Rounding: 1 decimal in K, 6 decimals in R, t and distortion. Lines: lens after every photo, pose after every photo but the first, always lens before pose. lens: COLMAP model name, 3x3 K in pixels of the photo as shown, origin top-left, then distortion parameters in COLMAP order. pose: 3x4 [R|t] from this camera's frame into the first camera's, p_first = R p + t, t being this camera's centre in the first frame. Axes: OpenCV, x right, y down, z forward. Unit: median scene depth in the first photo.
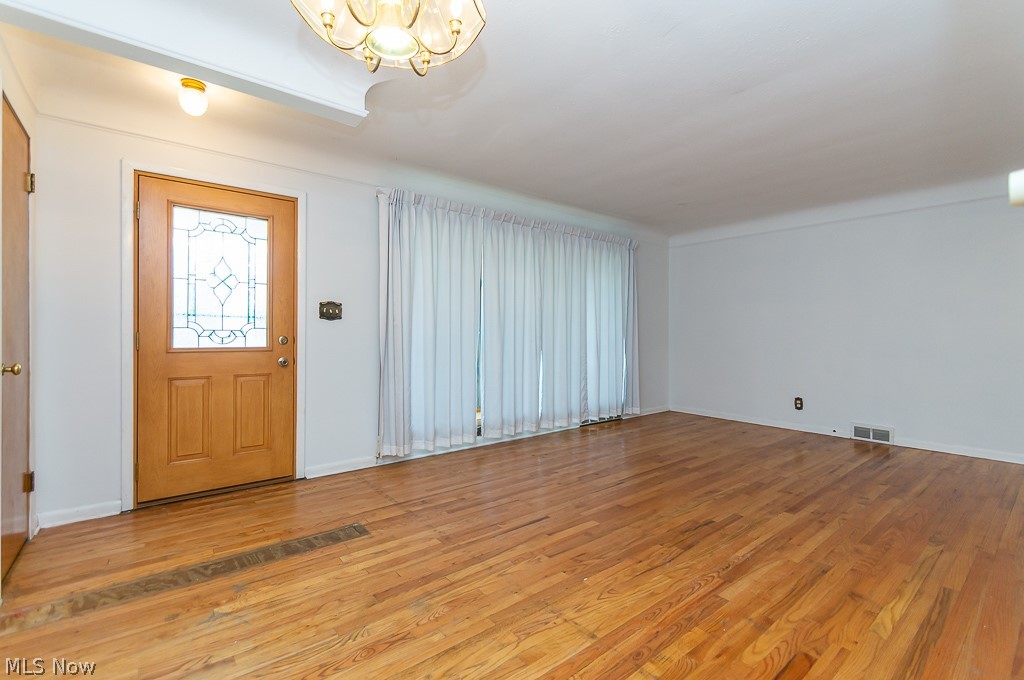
lens RADIAL K [[461.4, 0, 505.2], [0, 461.4, 328.0], [0, 0, 1]] dist [-0.000566, -0.001061]
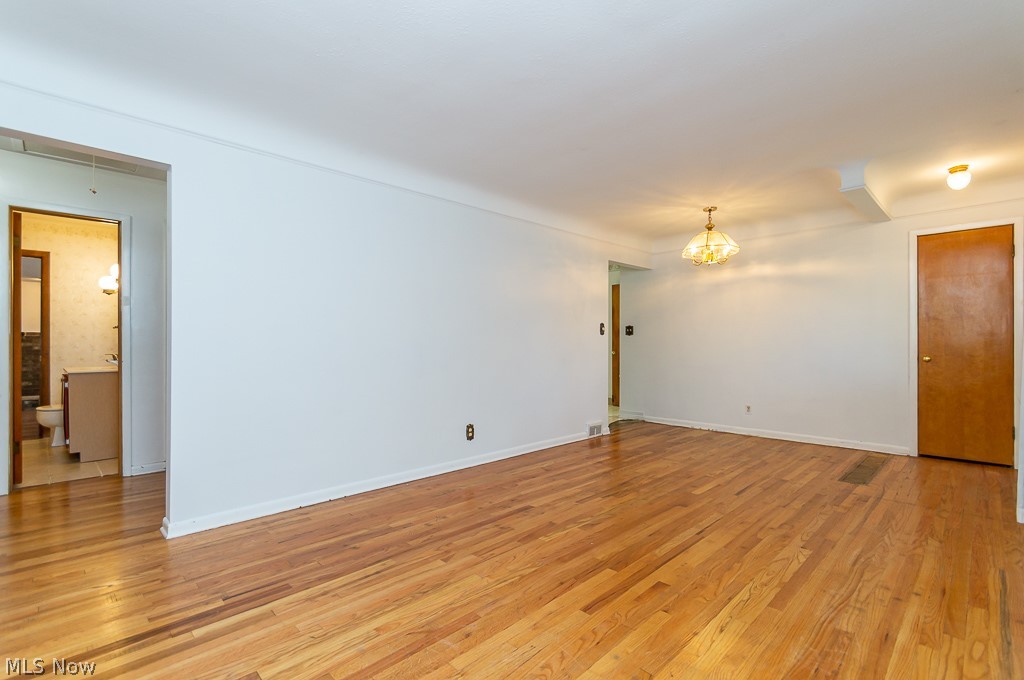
lens RADIAL K [[462.7, 0, 525.7], [0, 462.7, 351.1], [0, 0, 1]] dist [-0.000665, -0.000884]
pose [[-0.992830, -0.001239, -0.119533, 0.726000], [-0.001628, 0.999994, 0.003155, 0.031495], [0.119528, 0.003327, -0.992825, 1.984494]]
